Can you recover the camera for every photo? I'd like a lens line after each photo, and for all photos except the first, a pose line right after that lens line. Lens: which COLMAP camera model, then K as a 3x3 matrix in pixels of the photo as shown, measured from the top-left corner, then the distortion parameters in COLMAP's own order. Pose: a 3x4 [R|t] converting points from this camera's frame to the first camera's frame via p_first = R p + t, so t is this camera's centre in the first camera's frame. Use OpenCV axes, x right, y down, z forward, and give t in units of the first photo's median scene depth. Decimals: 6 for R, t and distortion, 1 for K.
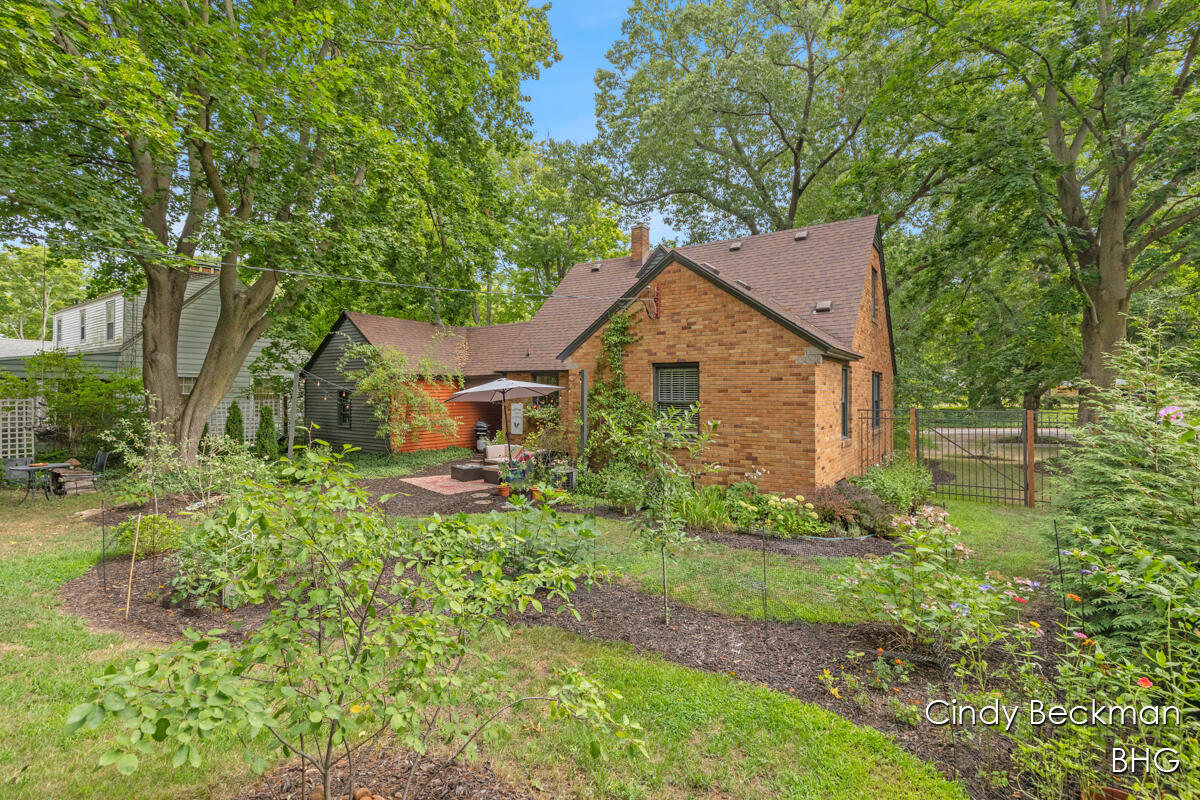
lens RADIAL K [[547.7, 0, 594.9], [0, 547.7, 391.5], [0, 0, 1]] dist [0.005767, 0.000161]
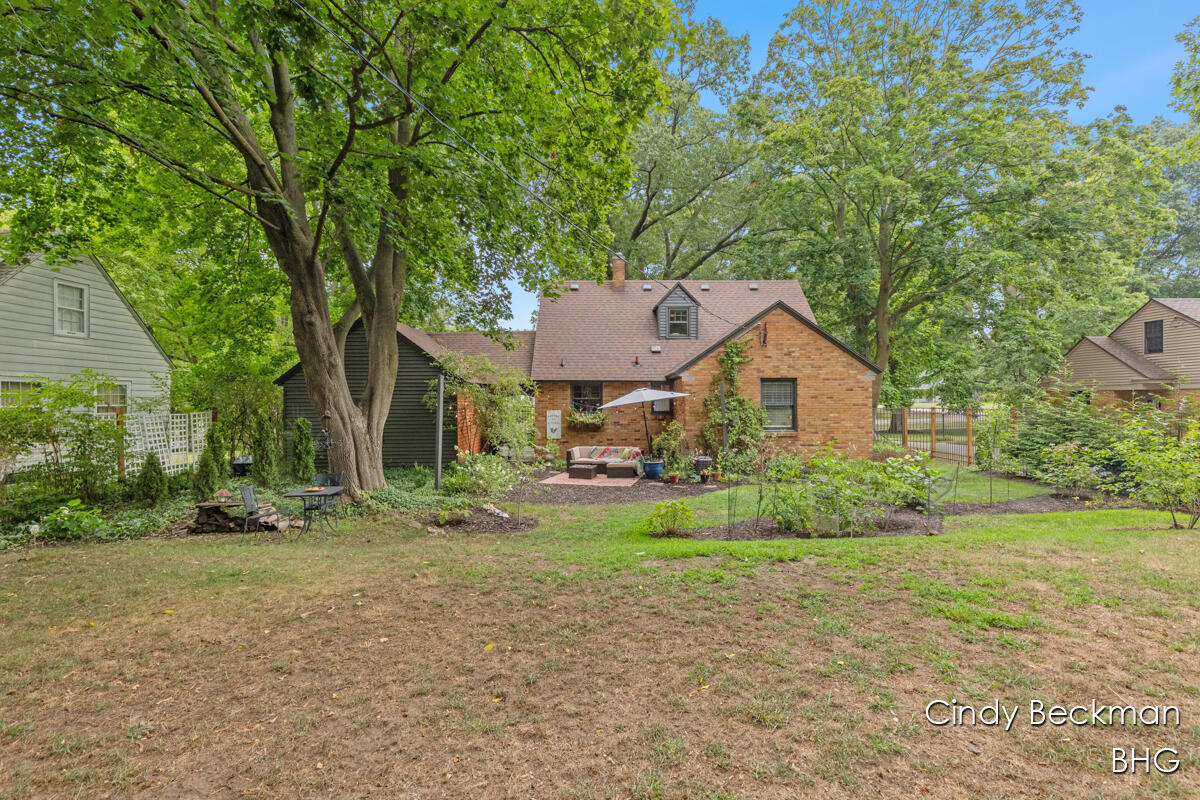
lens RADIAL K [[574.1, 0, 604.1], [0, 574.1, 404.3], [0, 0, 1]] dist [0.006689, 0.000396]
pose [[0.807450, -0.011652, 0.589821, -0.976943], [0.006791, 0.999922, 0.010457, -0.001753], [-0.589897, -0.004438, 0.807466, 0.040088]]
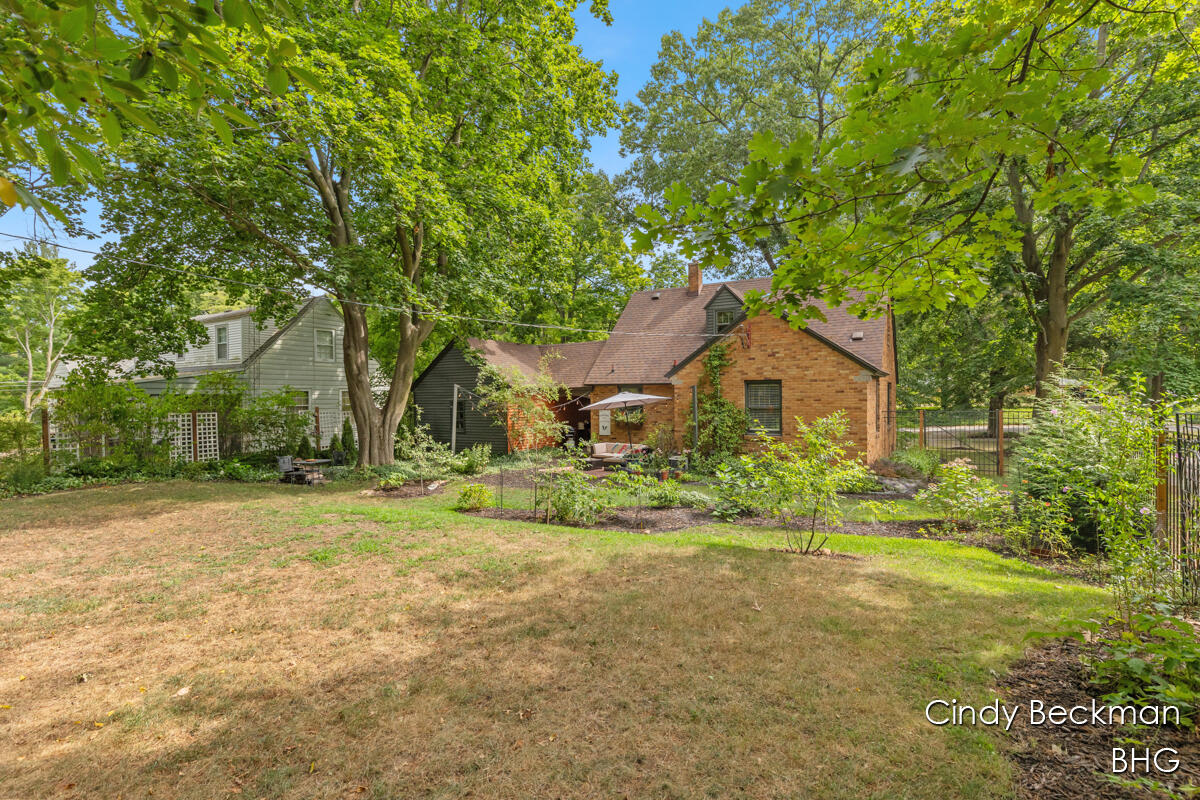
lens RADIAL K [[574.1, 0, 604.2], [0, 574.1, 409.1], [0, 0, 1]] dist [0.006689, 0.000396]
pose [[0.996971, -0.013498, 0.076593, -0.325060], [0.011663, 0.999635, 0.024355, -0.016203], [-0.076893, -0.023387, 0.996765, -0.383562]]
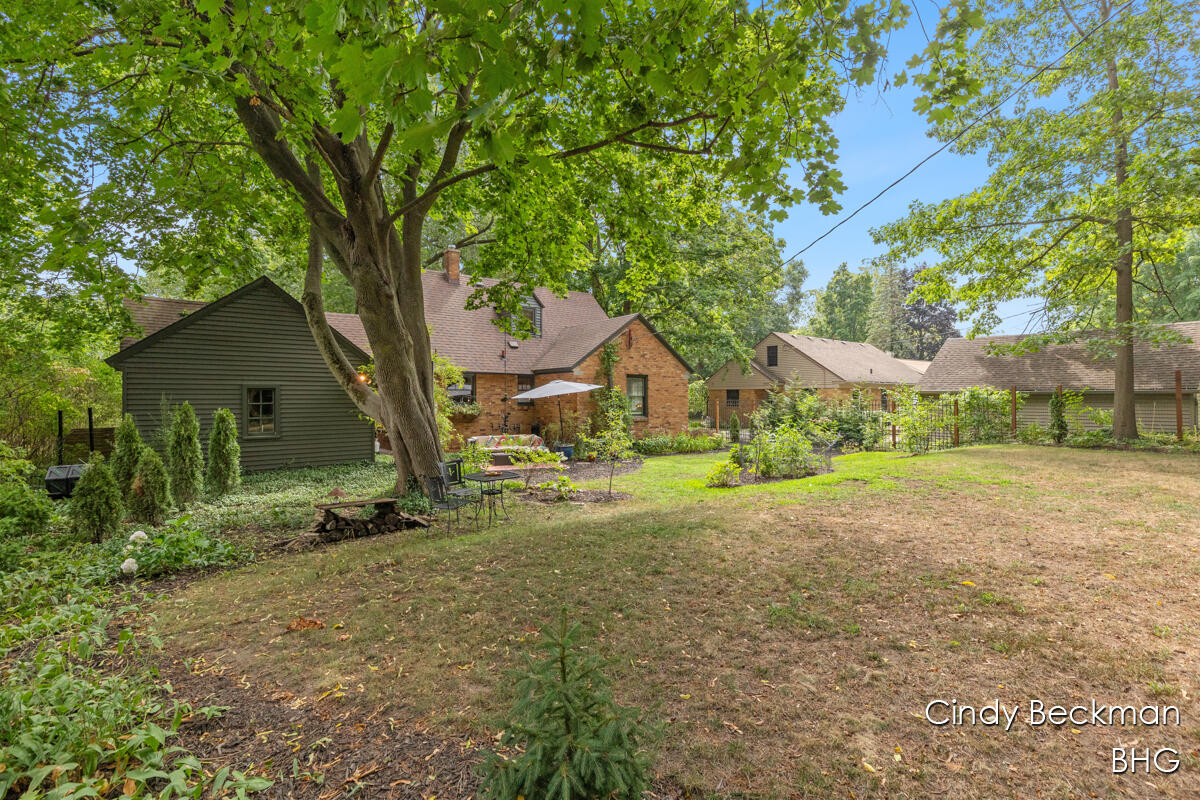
lens RADIAL K [[574.1, 0, 604.1], [0, 574.1, 401.3], [0, 0, 1]] dist [0.006689, 0.000396]
pose [[0.254861, -0.010936, 0.966916, -1.497872], [0.000462, 0.999937, 0.011188, 0.012226], [-0.966977, -0.002405, 0.254851, 0.540627]]
